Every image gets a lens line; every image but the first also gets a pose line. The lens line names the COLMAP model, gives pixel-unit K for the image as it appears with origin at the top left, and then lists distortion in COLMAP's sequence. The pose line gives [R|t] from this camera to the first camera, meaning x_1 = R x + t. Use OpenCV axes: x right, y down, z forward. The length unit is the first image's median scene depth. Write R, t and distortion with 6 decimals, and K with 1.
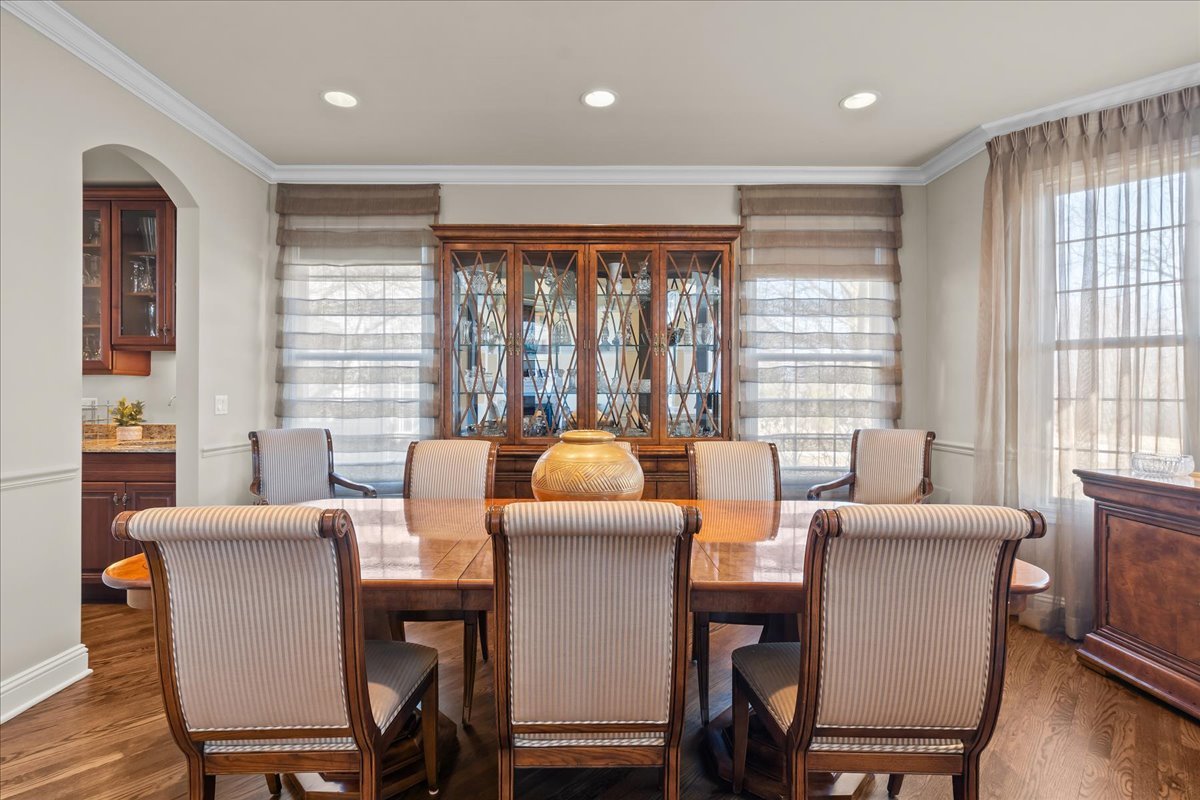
lens RADIAL K [[573.4, 0, 606.2], [0, 573.4, 399.1], [0, 0, 1]] dist [-0.005073, -0.000810]
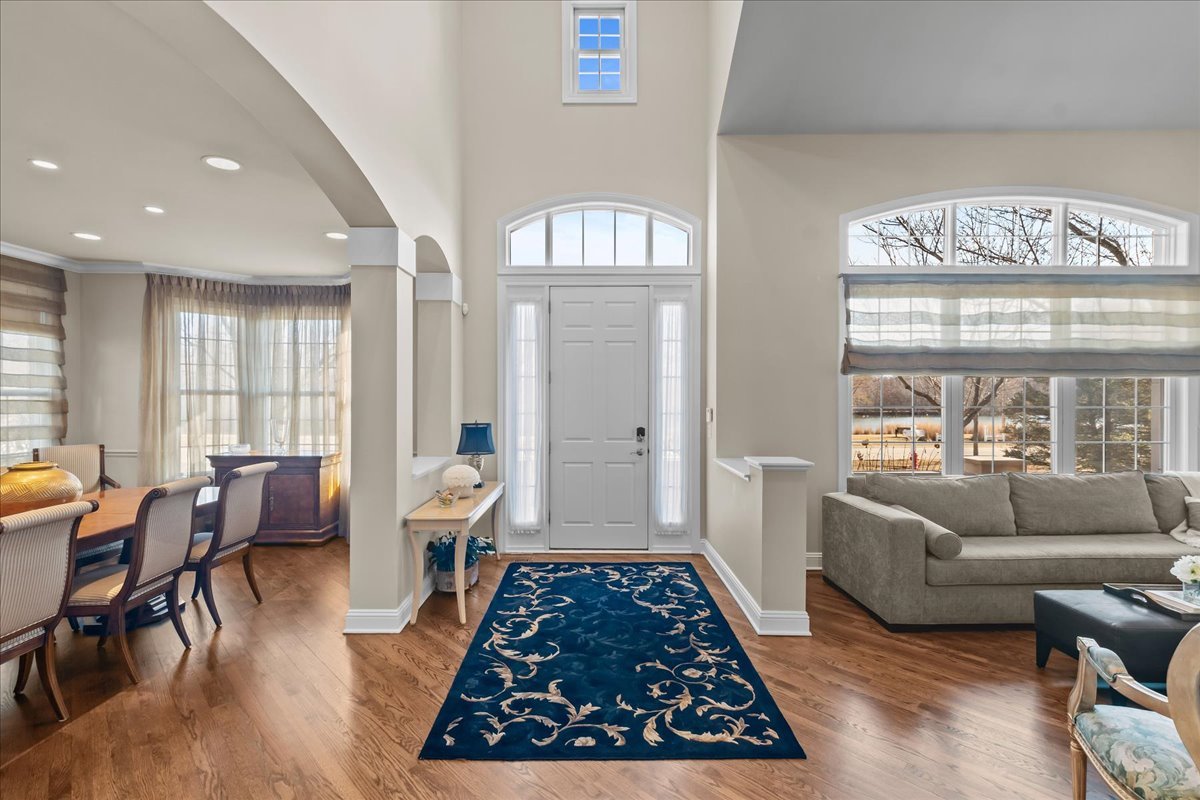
lens RADIAL K [[531.5, 0, 588.2], [0, 531.5, 398.5], [0, 0, 1]] dist [-0.004183, -0.000231]
pose [[0.030674, -0.009870, 0.999481, -0.758802], [0.005458, 0.999938, 0.009707, -0.068576], [-0.999515, 0.005158, 0.030726, -0.322912]]
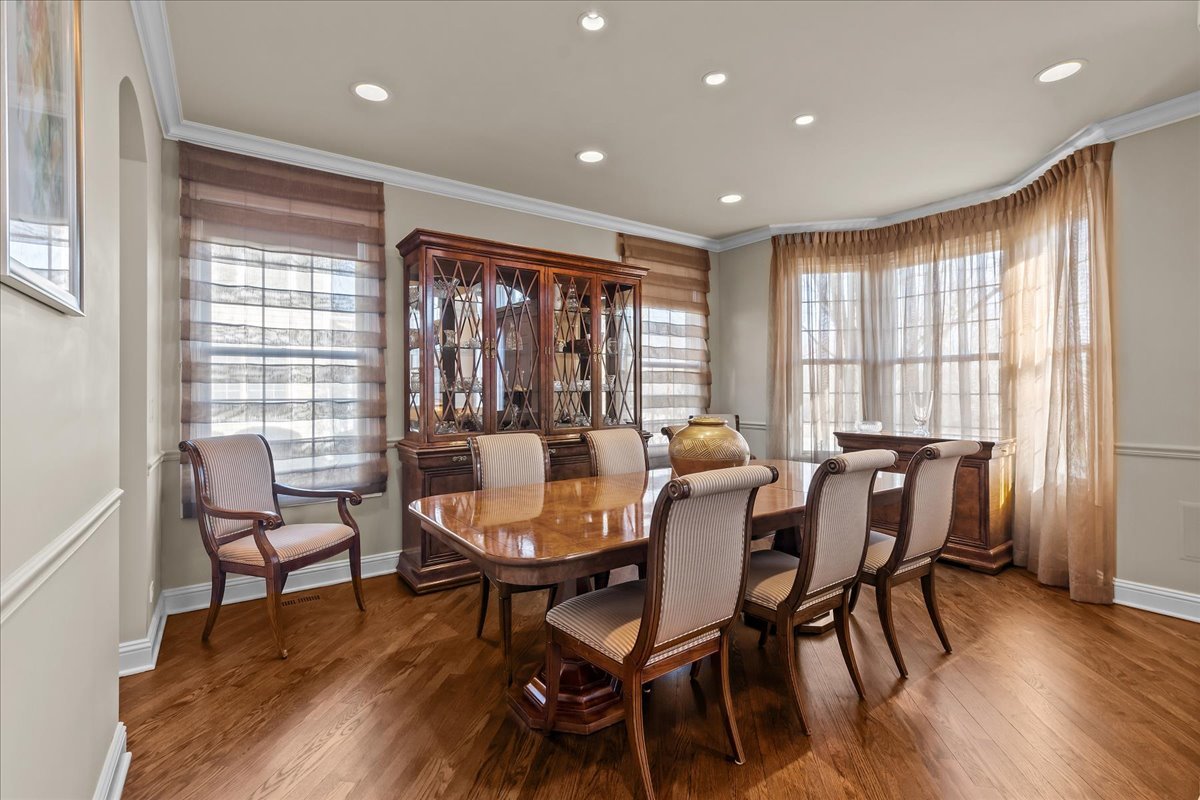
lens RADIAL K [[531.5, 0, 604.1], [0, 531.5, 392.2], [0, 0, 1]] dist [-0.004183, -0.000231]
pose [[0.824322, -0.006910, 0.566079, -0.503126], [0.011833, 0.999917, -0.005025, -0.002252], [-0.565997, 0.010841, 0.824336, 0.024538]]
